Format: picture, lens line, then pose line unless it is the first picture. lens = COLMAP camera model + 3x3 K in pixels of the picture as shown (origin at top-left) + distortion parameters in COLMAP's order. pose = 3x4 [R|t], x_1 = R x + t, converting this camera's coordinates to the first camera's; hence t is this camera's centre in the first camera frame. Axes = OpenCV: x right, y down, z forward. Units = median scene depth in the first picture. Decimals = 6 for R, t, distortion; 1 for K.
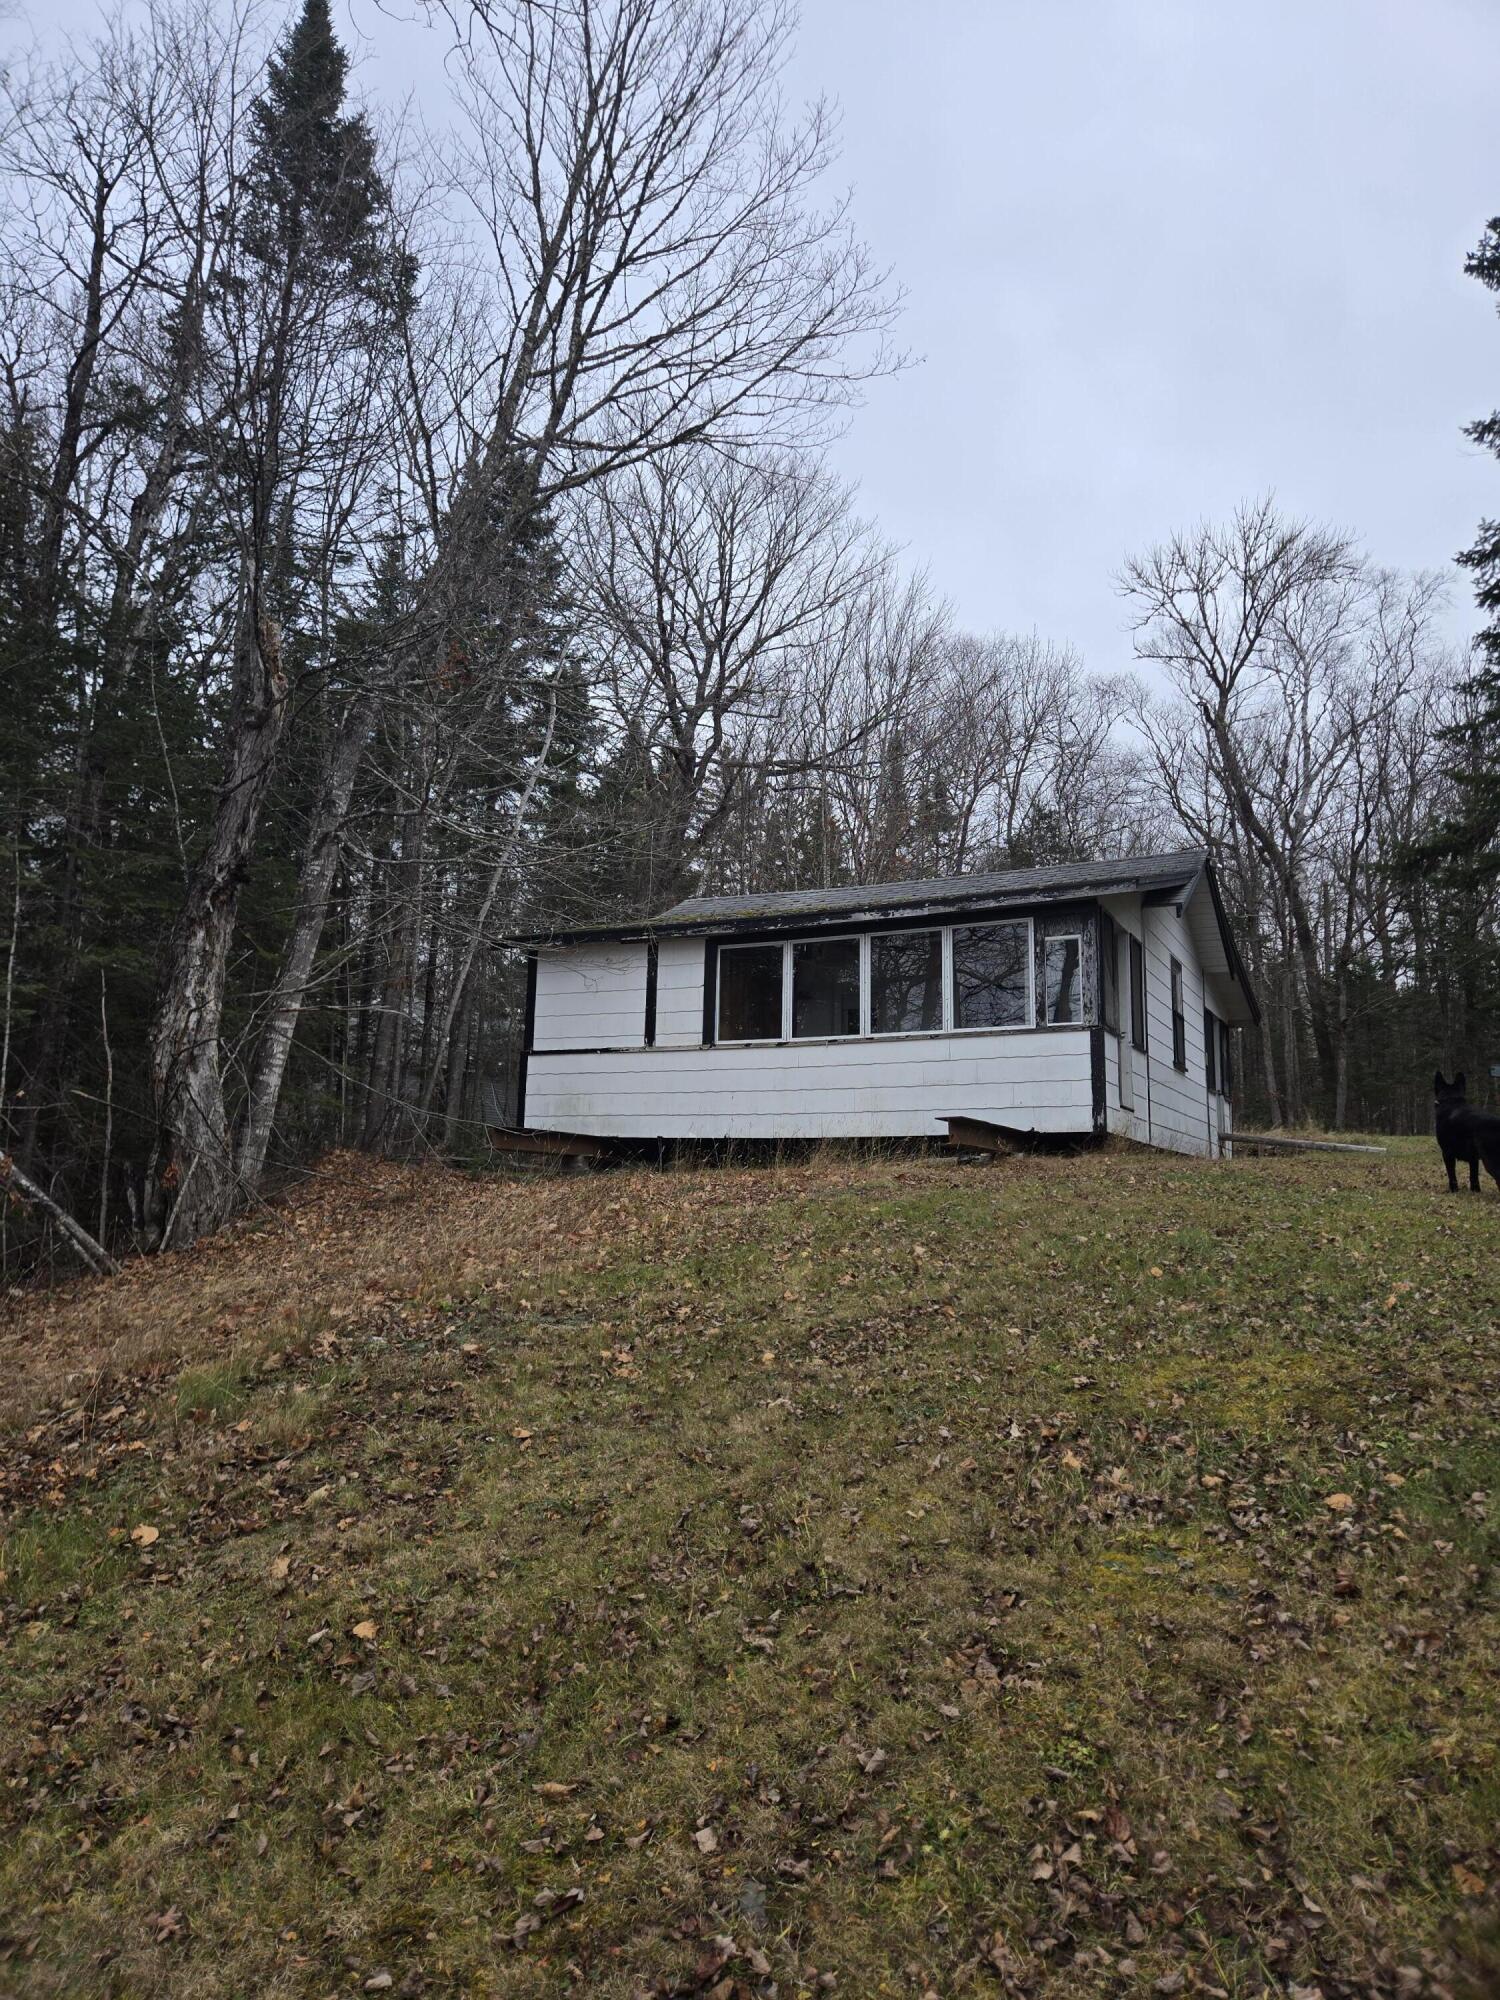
lens RADIAL K [[1320.6, 0, 750.0], [0, 1320.6, 1000.0], [0, 0, 1]] dist [-0.002998, -0.001047]
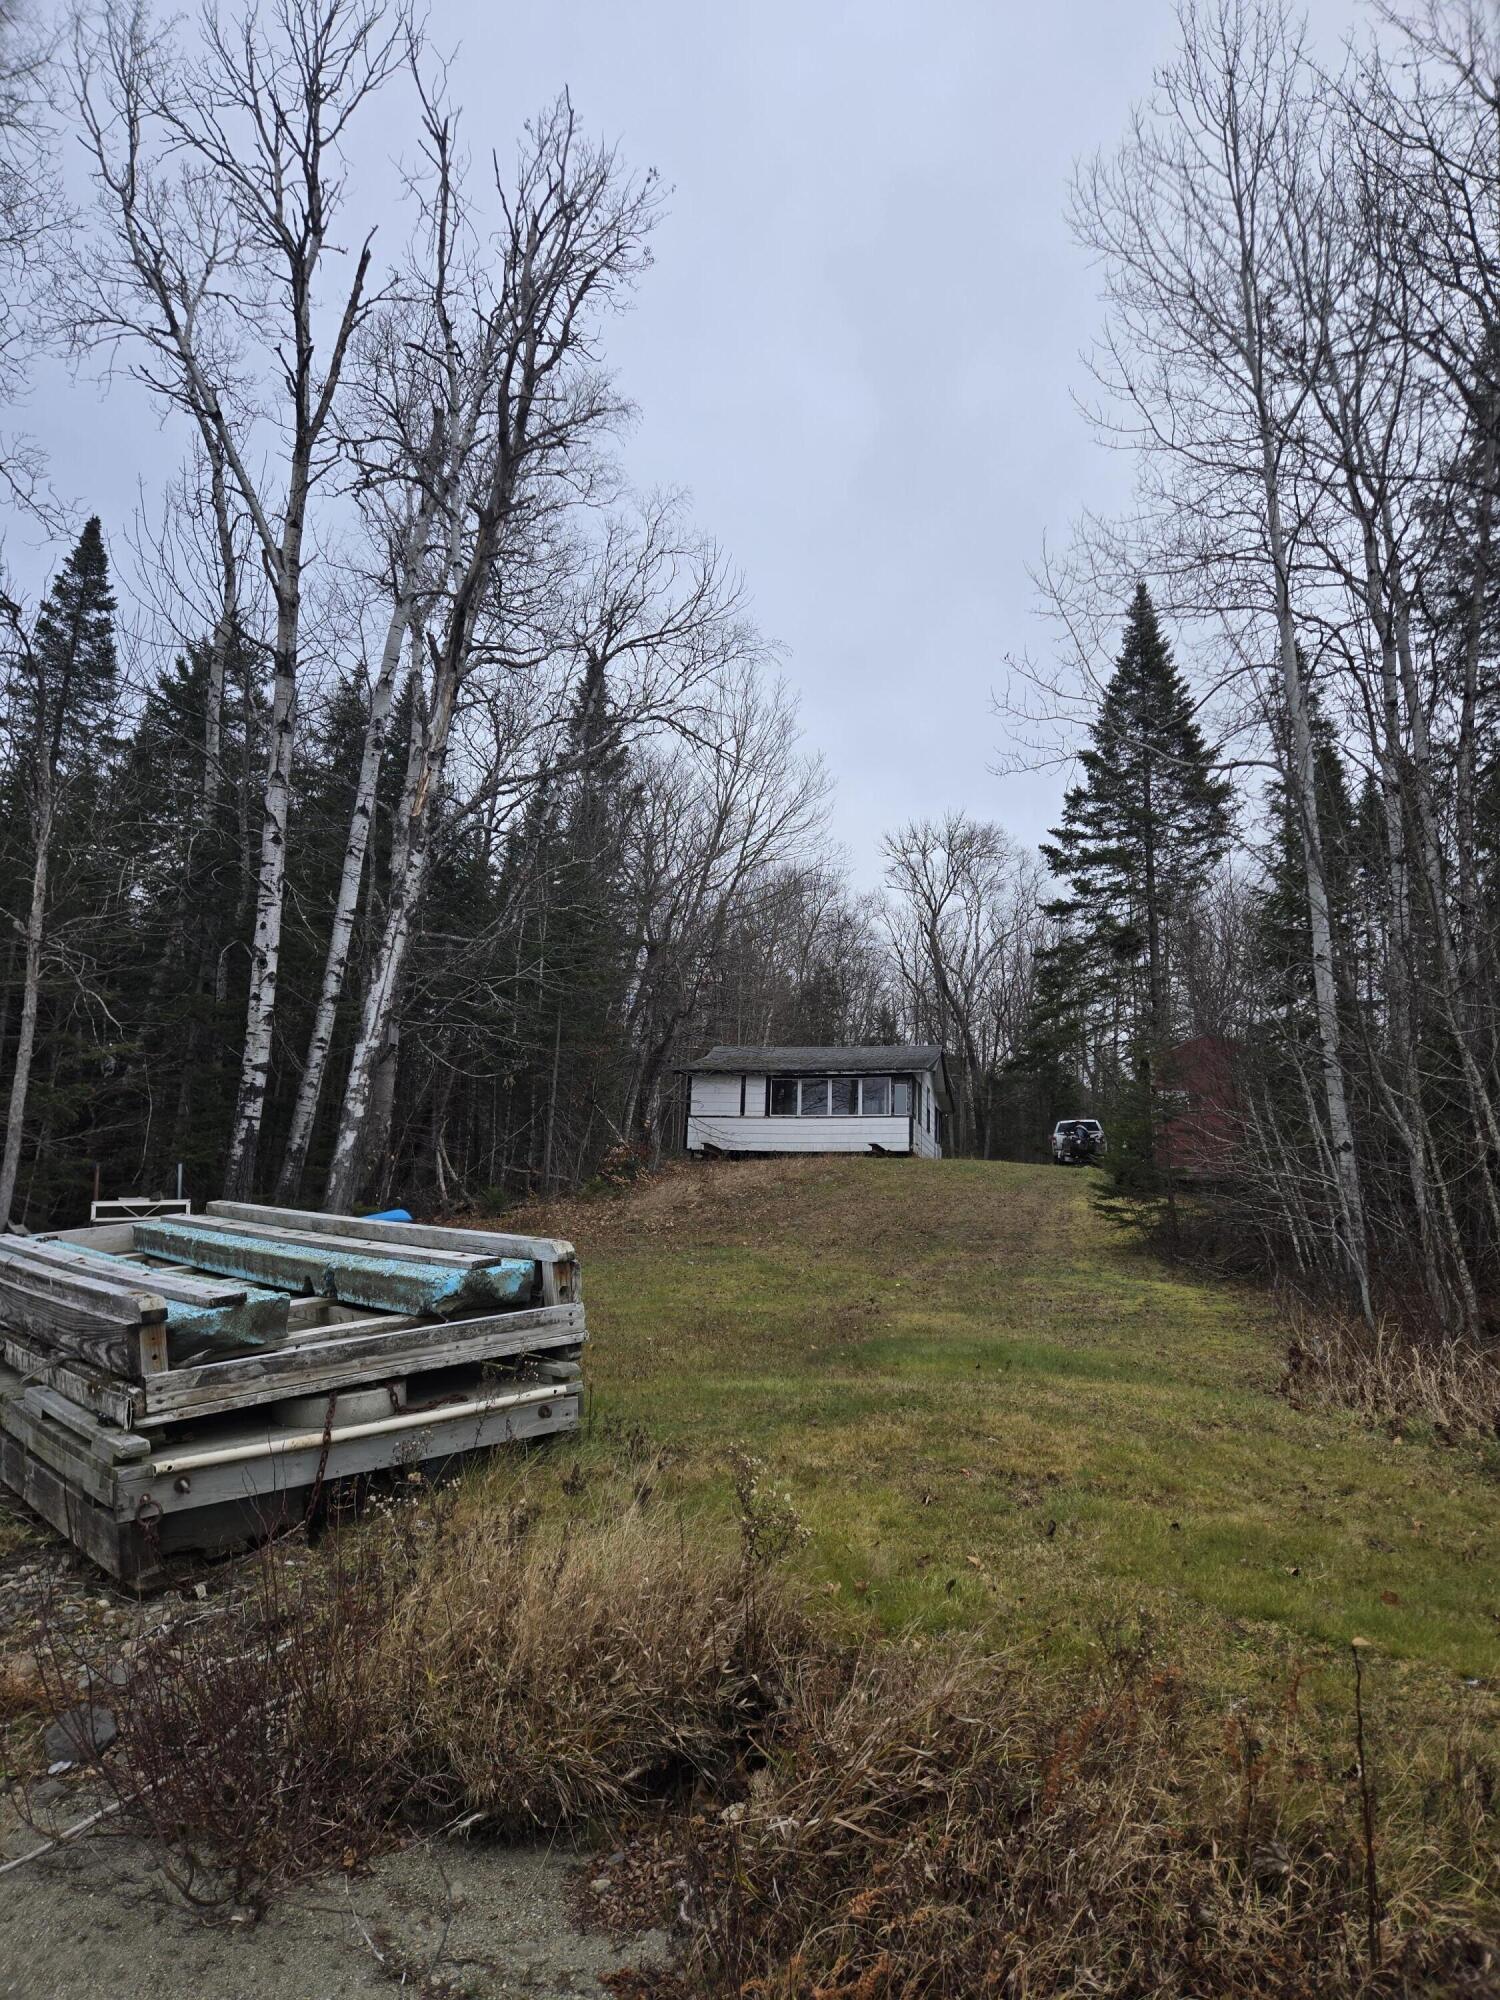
lens RADIAL K [[1320.6, 0, 750.0], [0, 1320.6, 1000.0], [0, 0, 1]] dist [-0.002998, -0.001047]
pose [[0.970435, 0.055393, 0.234920, -0.673062], [-0.046779, 0.998018, -0.042091, -0.082301], [-0.236786, 0.029858, 0.971103, -1.520708]]
